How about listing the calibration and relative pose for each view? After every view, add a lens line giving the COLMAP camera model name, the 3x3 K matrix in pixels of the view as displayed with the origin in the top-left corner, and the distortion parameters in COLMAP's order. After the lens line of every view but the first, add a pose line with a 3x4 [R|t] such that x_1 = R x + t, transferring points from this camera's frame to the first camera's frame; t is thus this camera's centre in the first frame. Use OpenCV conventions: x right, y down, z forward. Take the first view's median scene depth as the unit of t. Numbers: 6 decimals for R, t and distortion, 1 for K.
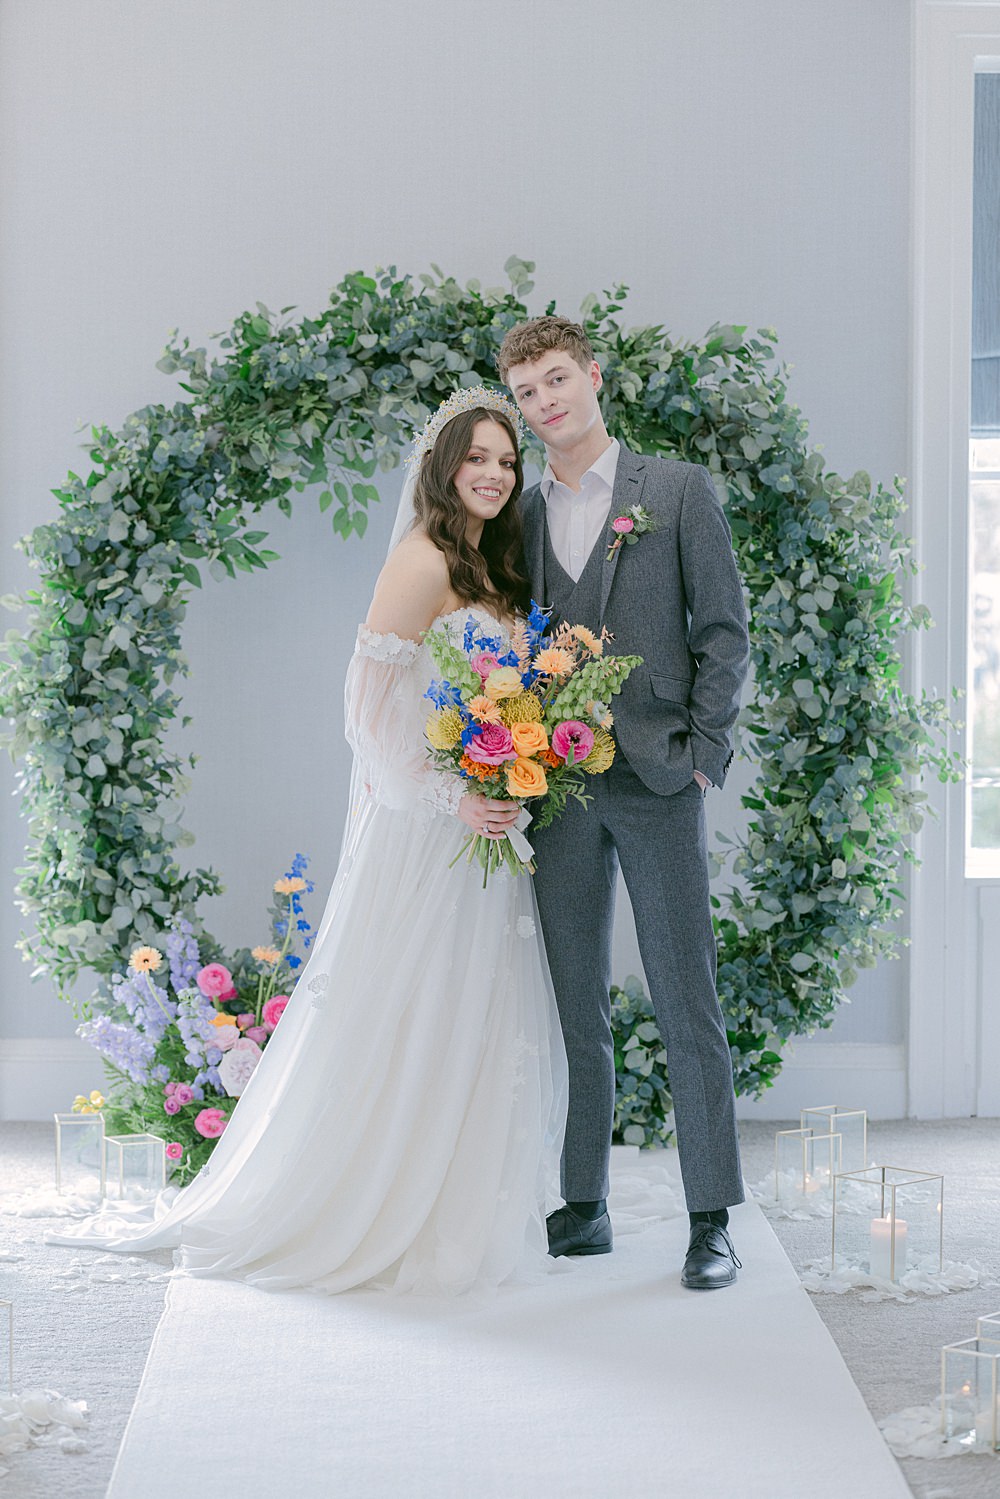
lens RADIAL K [[3885.1, 0, 501.1], [0, 3885.1, 746.8], [0, 0, 1]] dist [0.035120, 0.000000]
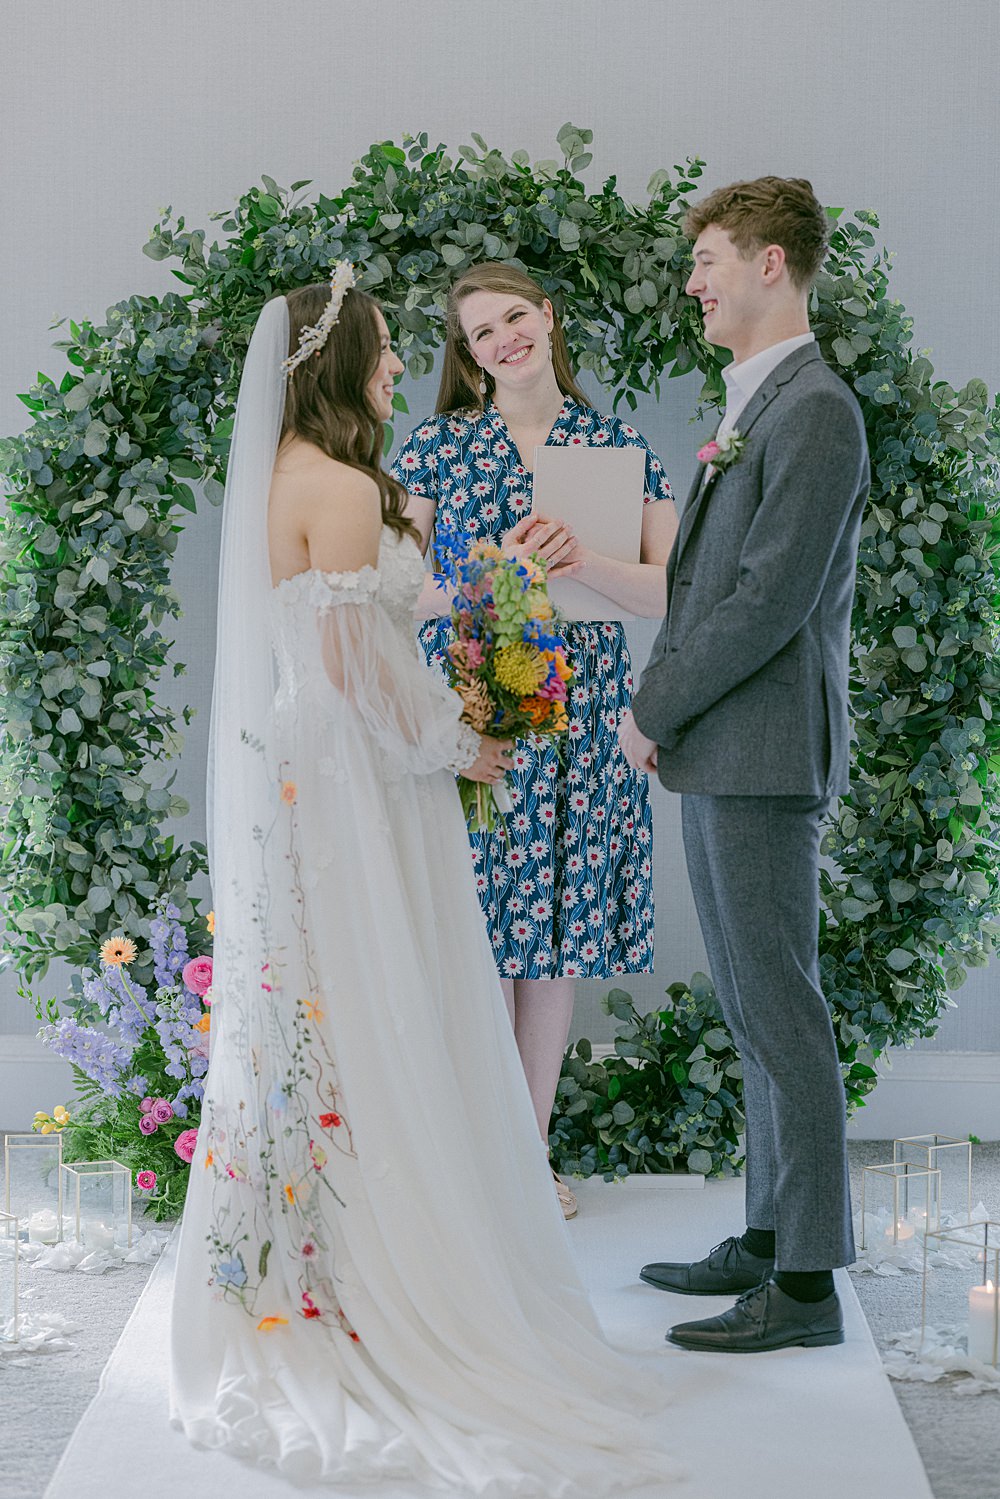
lens RADIAL K [[3885.1, 0, 532.8], [0, 3885.1, 745.3], [0, 0, 1]] dist [0.035120, 0.000000]
pose [[0.999517, 0.009028, -0.029721, 0.022274], [-0.008589, 0.999853, 0.014852, -0.003261], [0.029851, -0.014590, 0.999448, 0.152139]]
